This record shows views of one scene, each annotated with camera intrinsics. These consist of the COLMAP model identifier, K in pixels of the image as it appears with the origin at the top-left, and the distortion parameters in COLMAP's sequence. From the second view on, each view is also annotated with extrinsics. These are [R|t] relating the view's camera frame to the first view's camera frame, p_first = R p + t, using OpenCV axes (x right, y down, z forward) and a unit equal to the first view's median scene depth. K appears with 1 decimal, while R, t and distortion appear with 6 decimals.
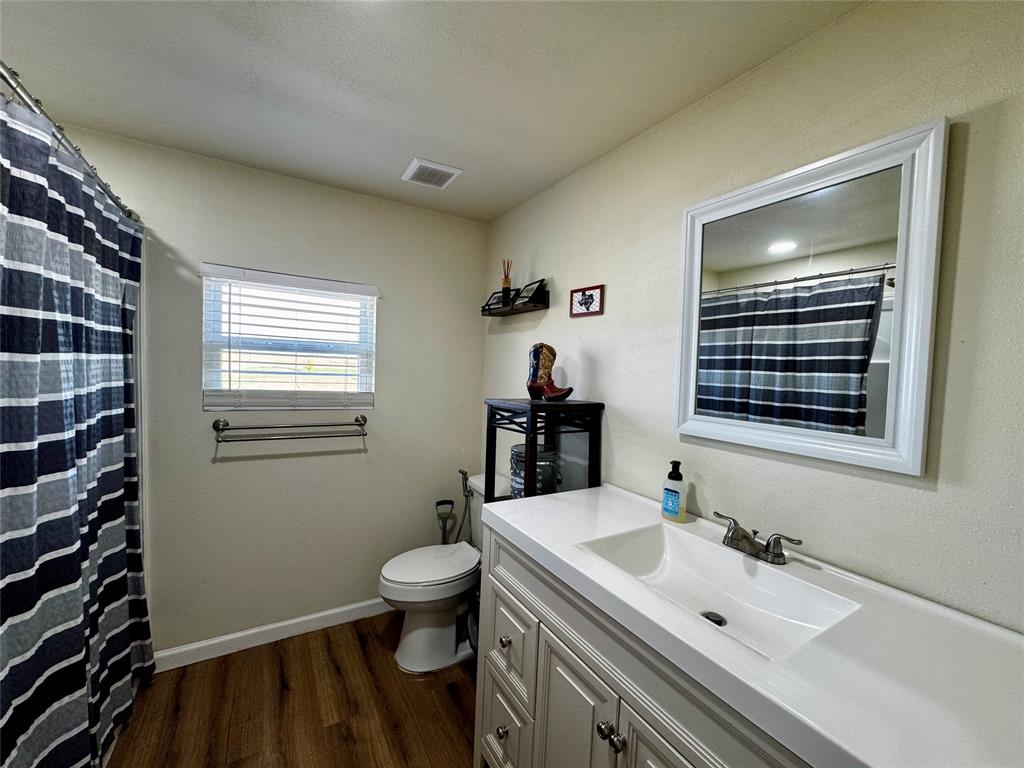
lens RADIAL K [[411.2, 0, 507.5], [0, 411.2, 382.9], [0, 0, 1]] dist [-0.003105, -0.000628]
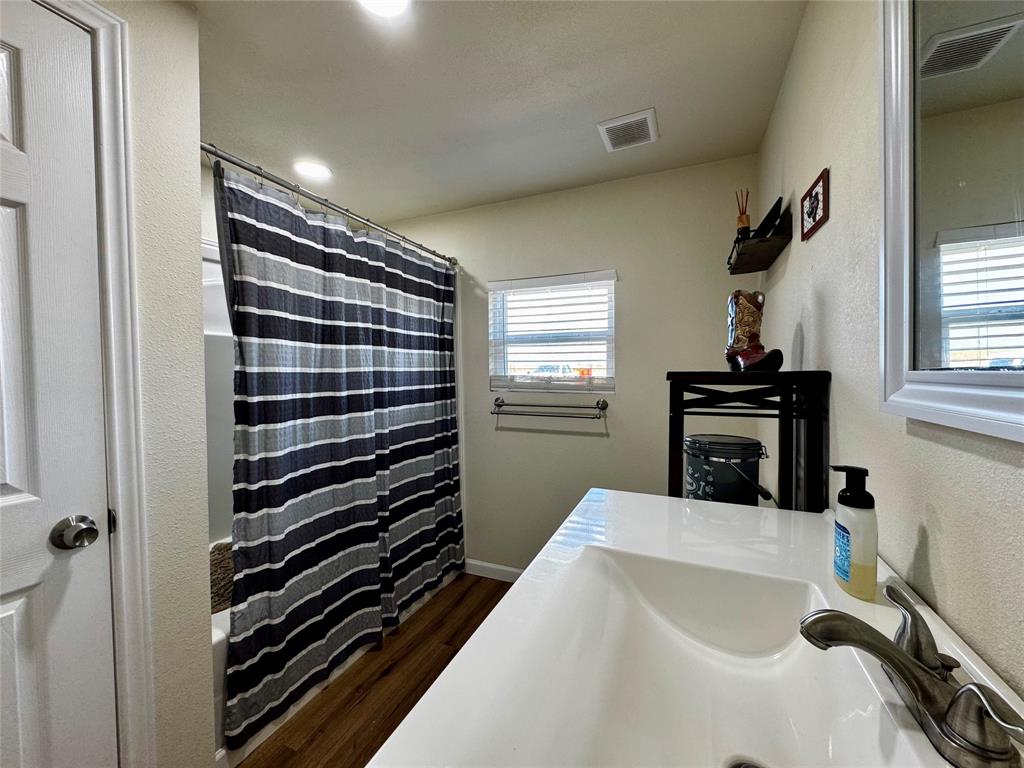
lens RADIAL K [[411.2, 0, 508.4], [0, 411.2, 382.8], [0, 0, 1]] dist [-0.003105, -0.000628]
pose [[0.579256, -0.017703, -0.814954, 0.417699], [0.001114, 0.999780, -0.020926, 0.073230], [0.815145, 0.011214, 0.579148, 0.278078]]
